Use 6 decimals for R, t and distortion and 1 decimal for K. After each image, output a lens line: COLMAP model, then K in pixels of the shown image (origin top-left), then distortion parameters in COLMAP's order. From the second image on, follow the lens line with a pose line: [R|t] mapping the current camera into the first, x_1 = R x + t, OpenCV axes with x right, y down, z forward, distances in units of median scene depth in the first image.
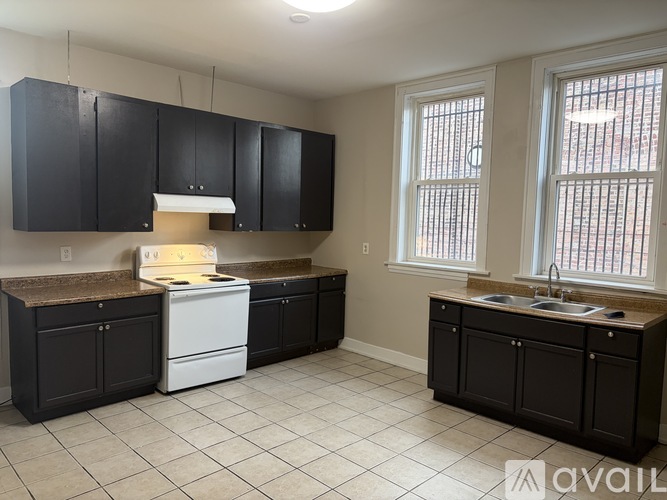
lens RADIAL K [[503.0, 0, 336.9], [0, 503.0, 249.9], [0, 0, 1]] dist [0.036923, -0.011238]
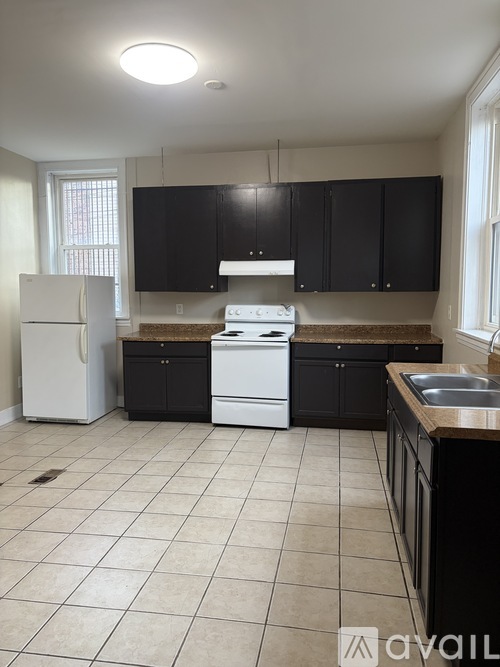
lens RADIAL K [[503.0, 0, 252.5], [0, 503.0, 330.9], [0, 0, 1]] dist [0.036923, -0.011238]
pose [[0.578180, 0.044425, -0.814699, 0.676542], [-0.040104, 0.998857, 0.026006, 0.022797], [0.814923, 0.017637, 0.579301, 0.363633]]
